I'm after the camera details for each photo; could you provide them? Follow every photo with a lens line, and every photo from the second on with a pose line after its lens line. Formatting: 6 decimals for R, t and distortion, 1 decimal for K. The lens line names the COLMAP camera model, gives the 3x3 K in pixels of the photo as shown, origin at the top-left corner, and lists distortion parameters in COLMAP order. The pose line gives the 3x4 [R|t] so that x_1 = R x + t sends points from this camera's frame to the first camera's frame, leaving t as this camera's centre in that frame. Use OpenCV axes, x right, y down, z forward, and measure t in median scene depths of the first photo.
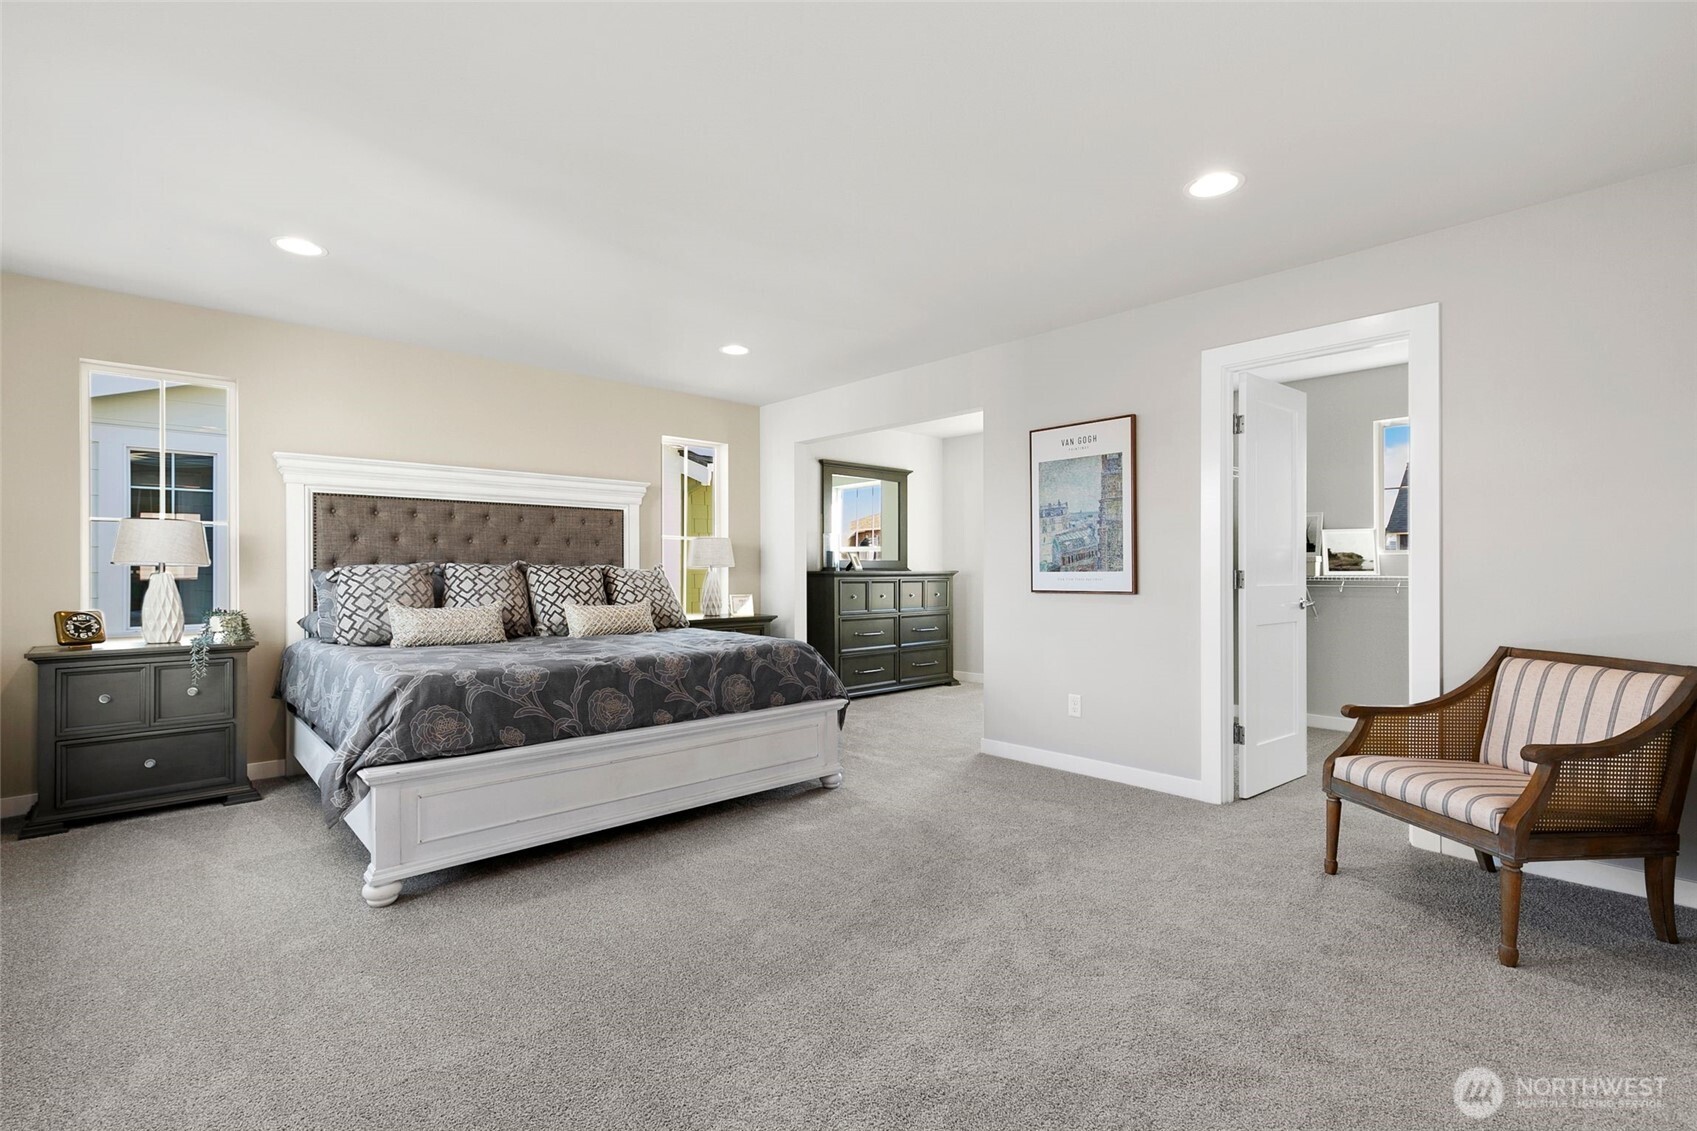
lens RADIAL K [[763.0, 0, 845.3], [0, 763.0, 570.4], [0, 0, 1]] dist [0.000524, 0.000729]
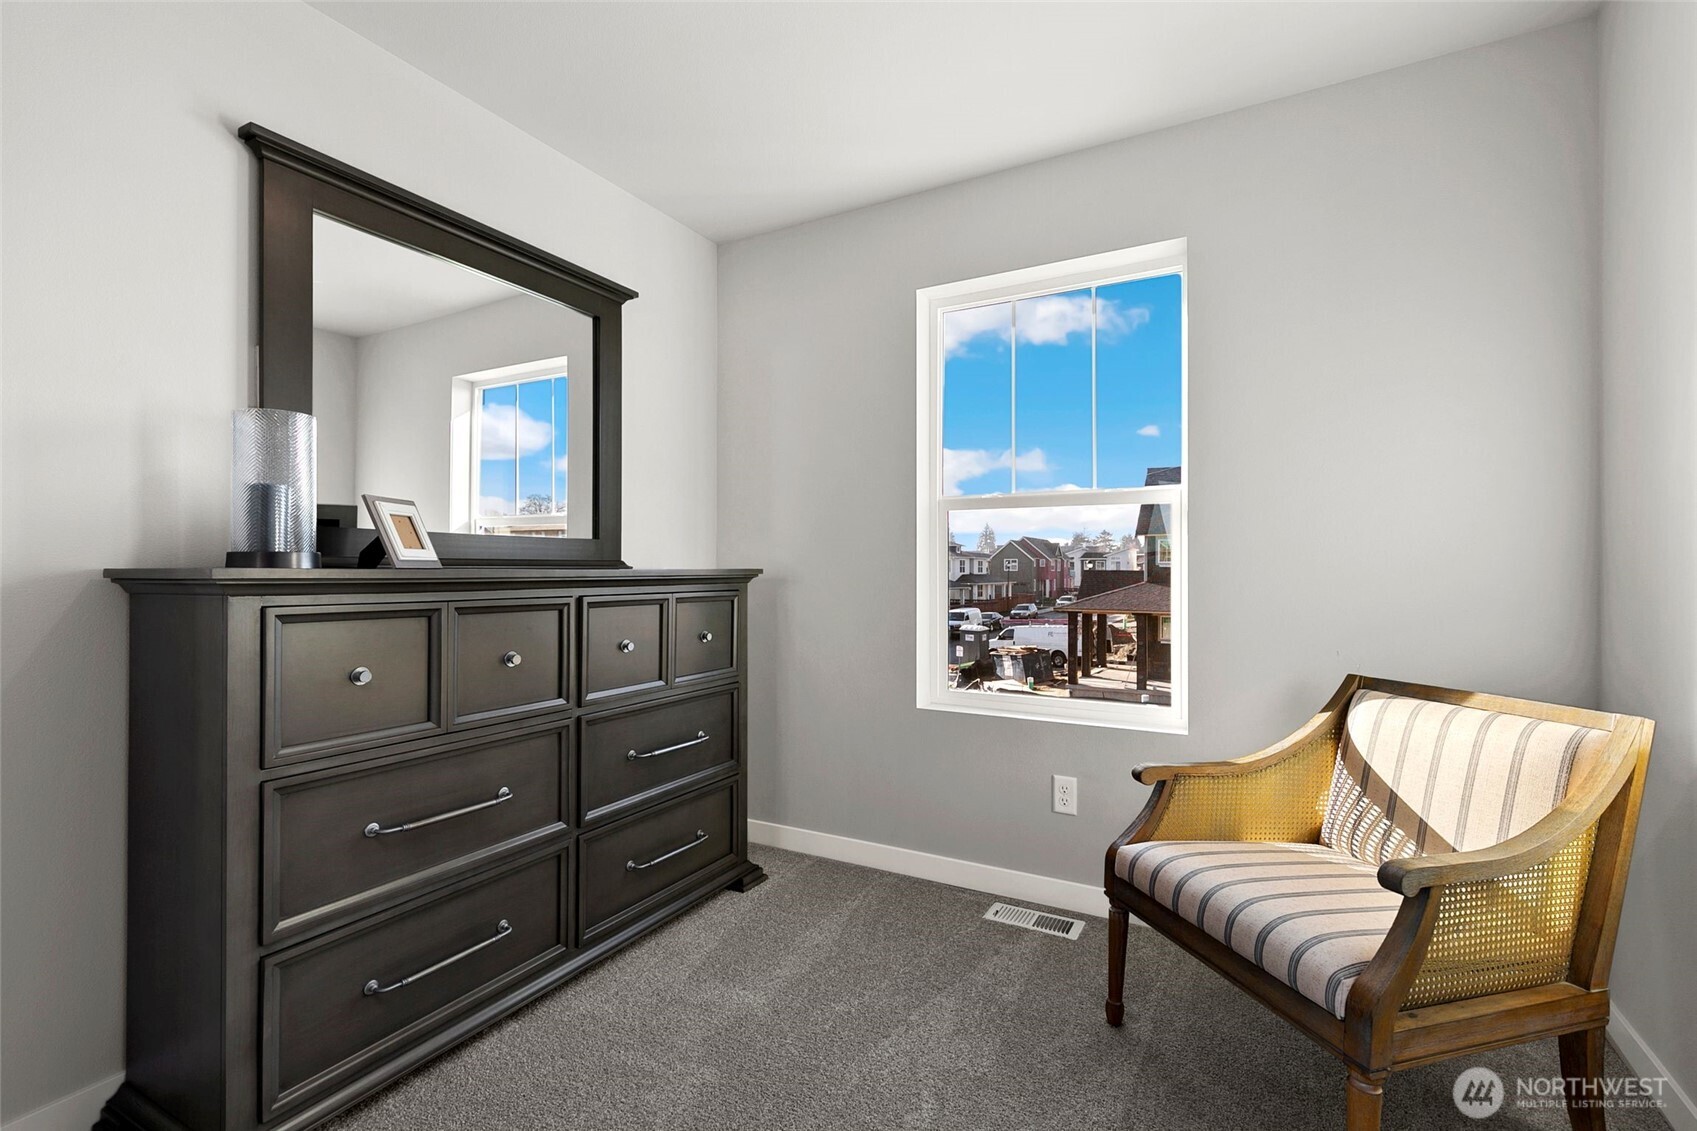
lens RADIAL K [[763.0, 0, 845.0], [0, 763.0, 563.9], [0, 0, 1]] dist [0.000524, 0.000729]
pose [[0.953523, 0.001036, 0.301318, 0.077481], [0.000016, 0.999994, -0.003489, -0.000205], [-0.301320, 0.003332, 0.953517, 0.659383]]
